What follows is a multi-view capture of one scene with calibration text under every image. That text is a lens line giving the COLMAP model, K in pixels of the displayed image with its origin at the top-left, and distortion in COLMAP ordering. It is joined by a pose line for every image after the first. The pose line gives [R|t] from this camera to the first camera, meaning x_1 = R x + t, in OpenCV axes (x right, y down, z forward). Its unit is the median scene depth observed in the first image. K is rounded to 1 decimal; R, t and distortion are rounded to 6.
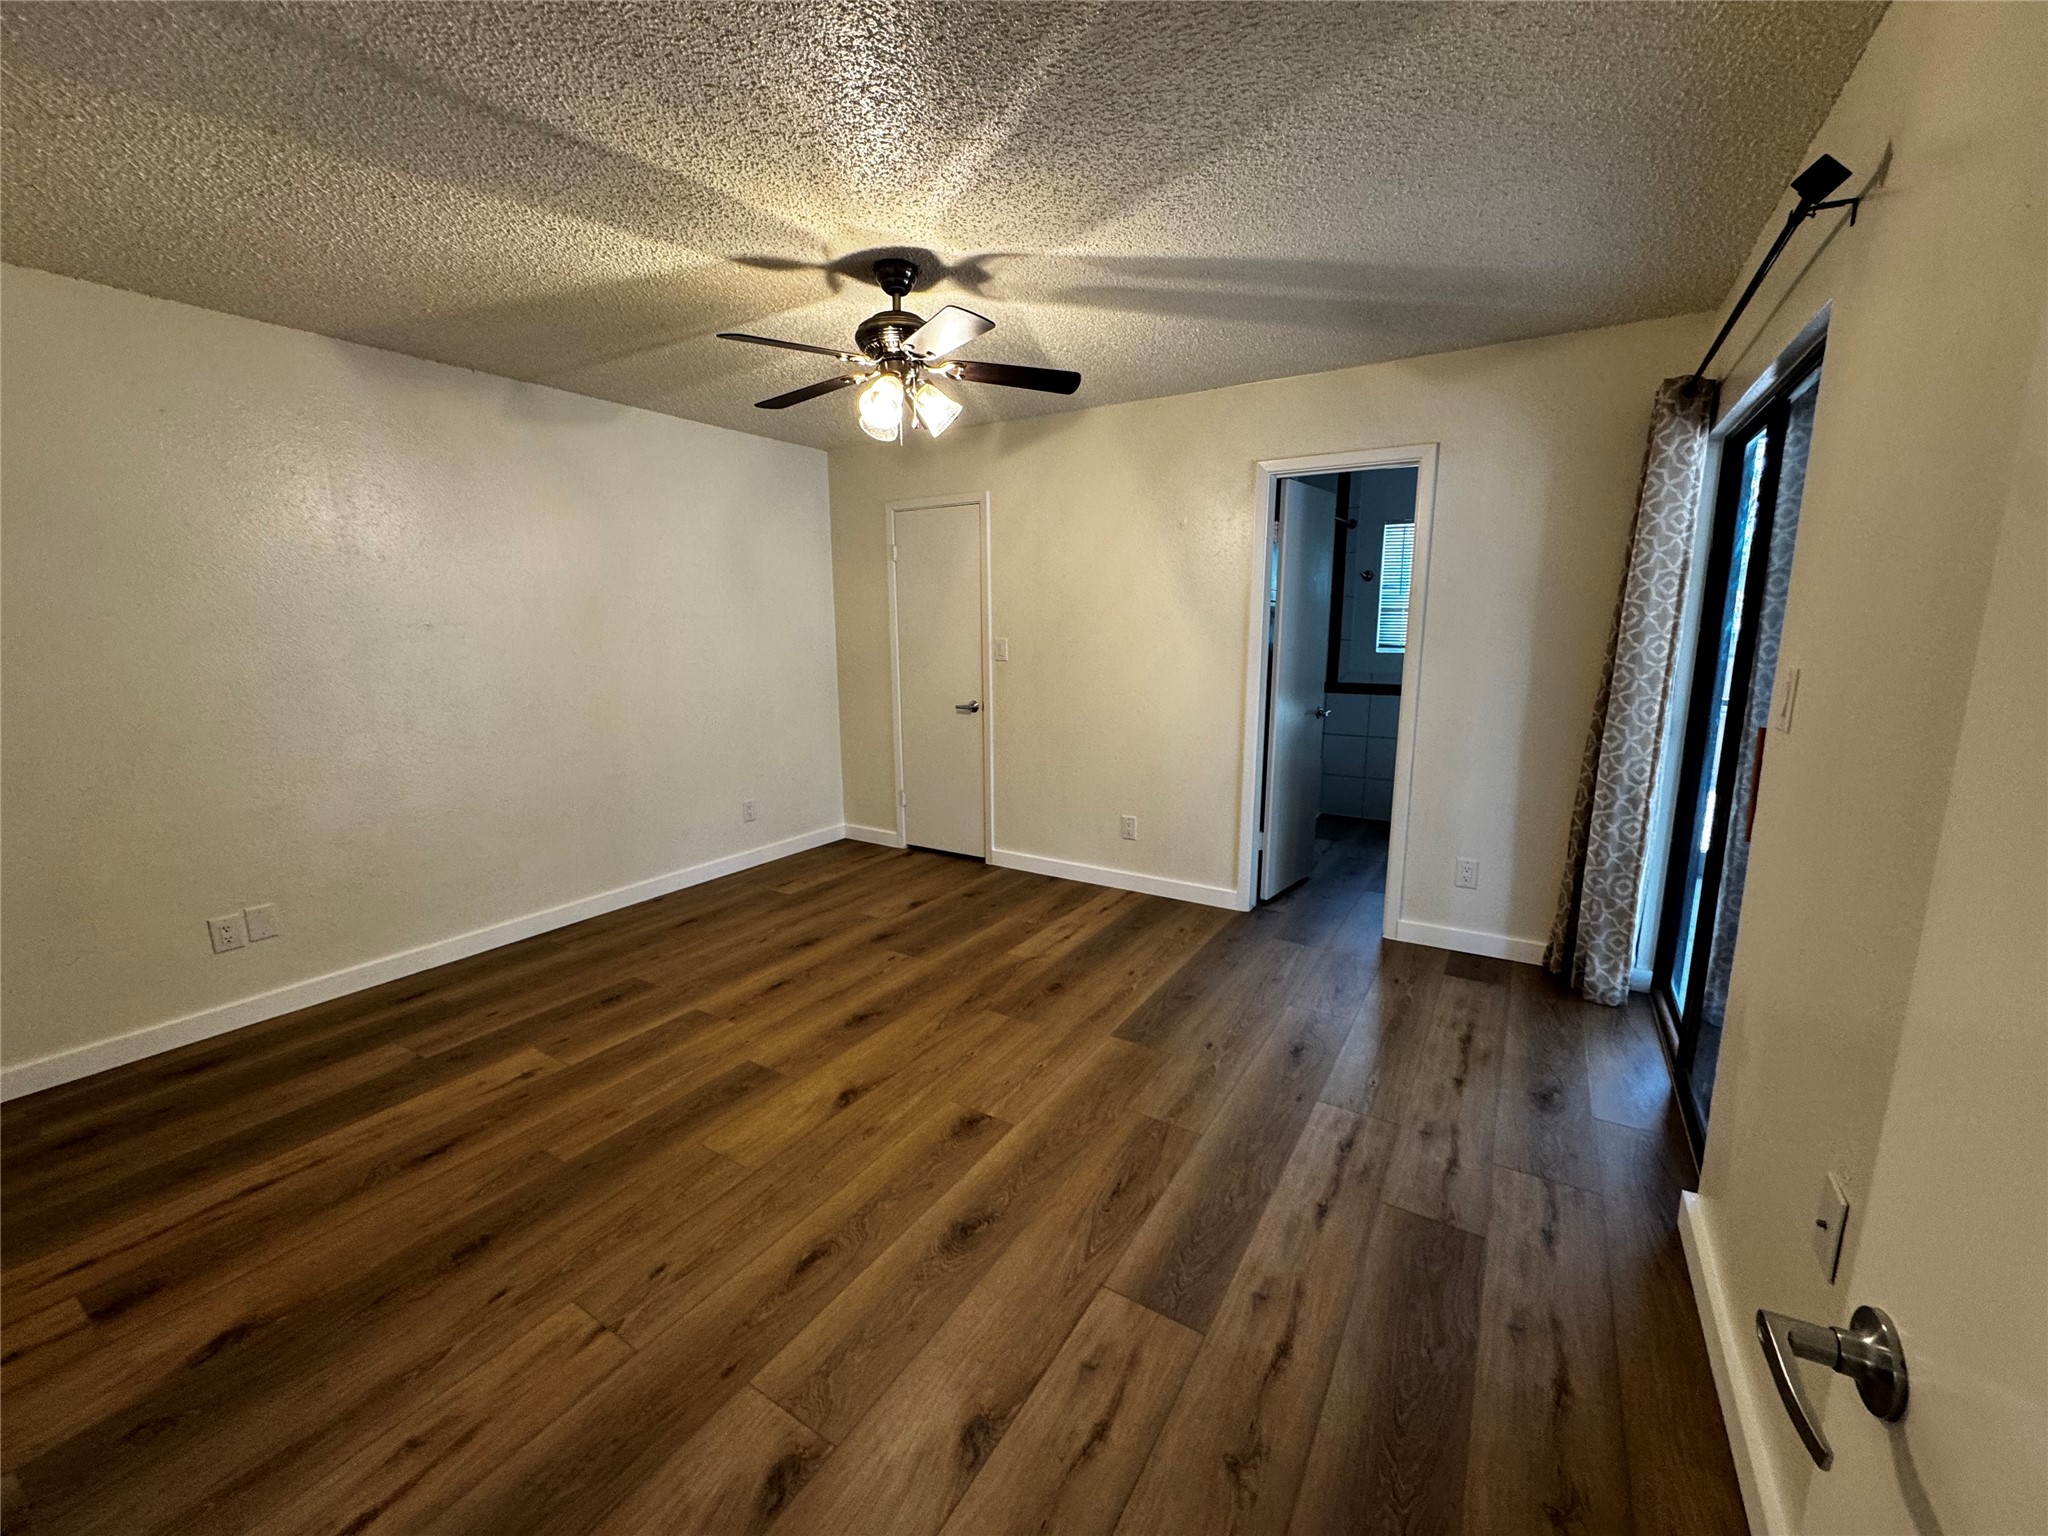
lens RADIAL K [[816.1, 0, 1025.7], [0, 816.1, 762.4], [0, 0, 1]] dist [-0.007238, 0.000400]
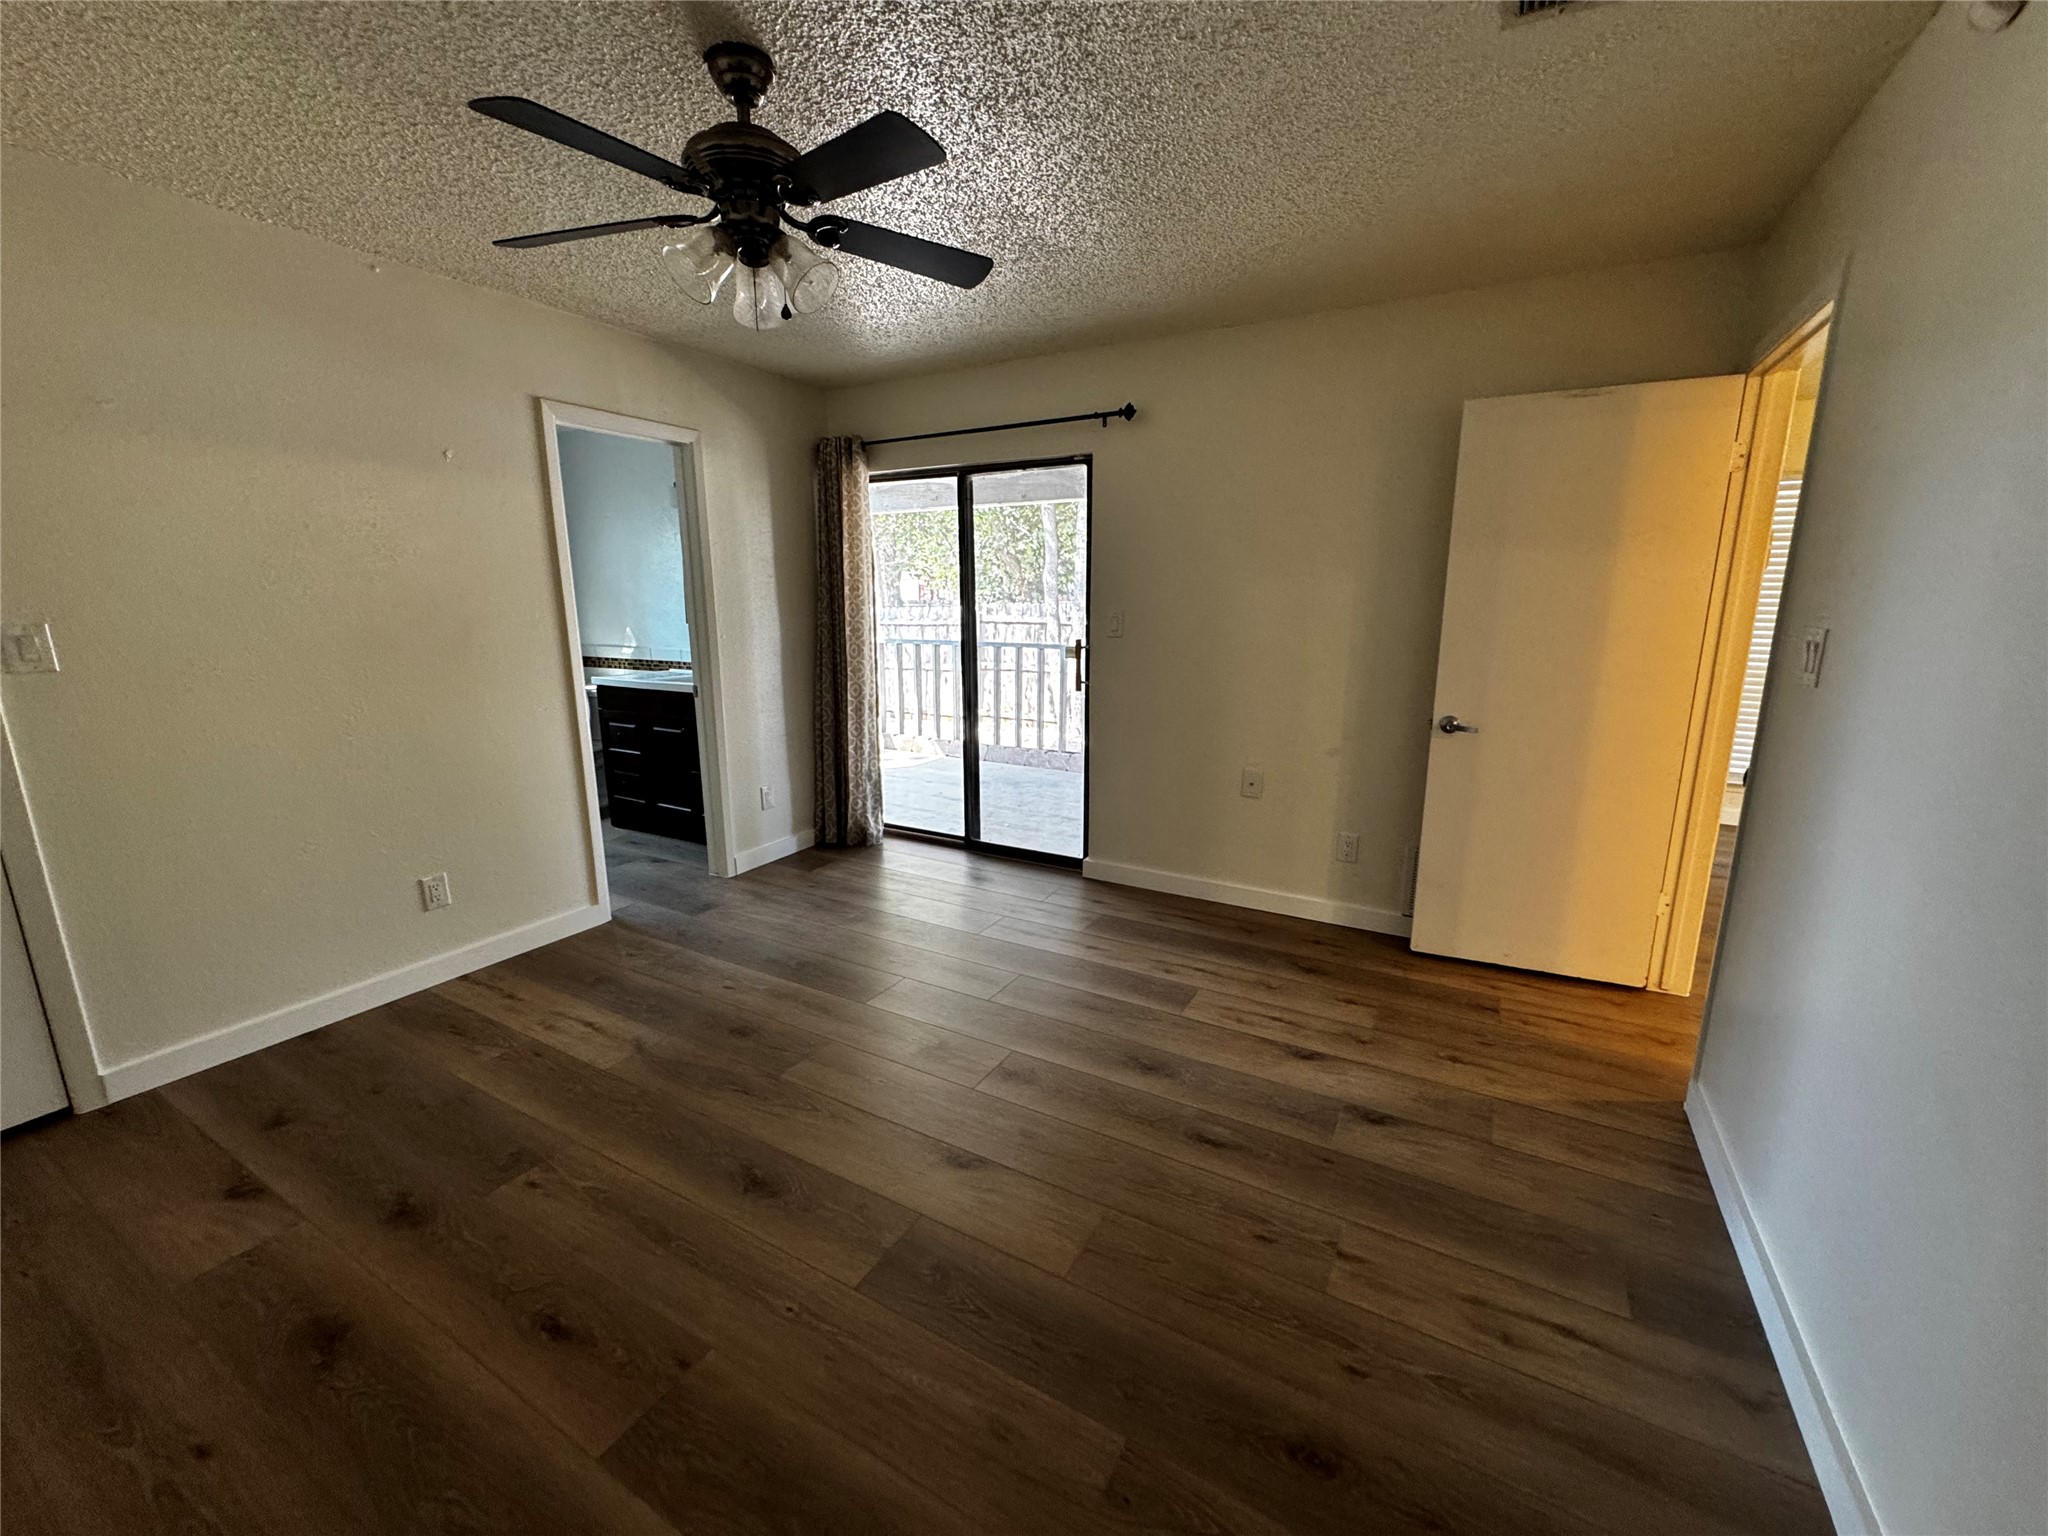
lens RADIAL K [[816.1, 0, 1025.4], [0, 816.1, 771.4], [0, 0, 1]] dist [-0.007238, 0.000400]
pose [[-0.048954, -0.204742, 0.977591, -0.681590], [0.168830, 0.962984, 0.210137, -0.096656], [-0.984429, 0.175334, -0.012575, 0.630993]]
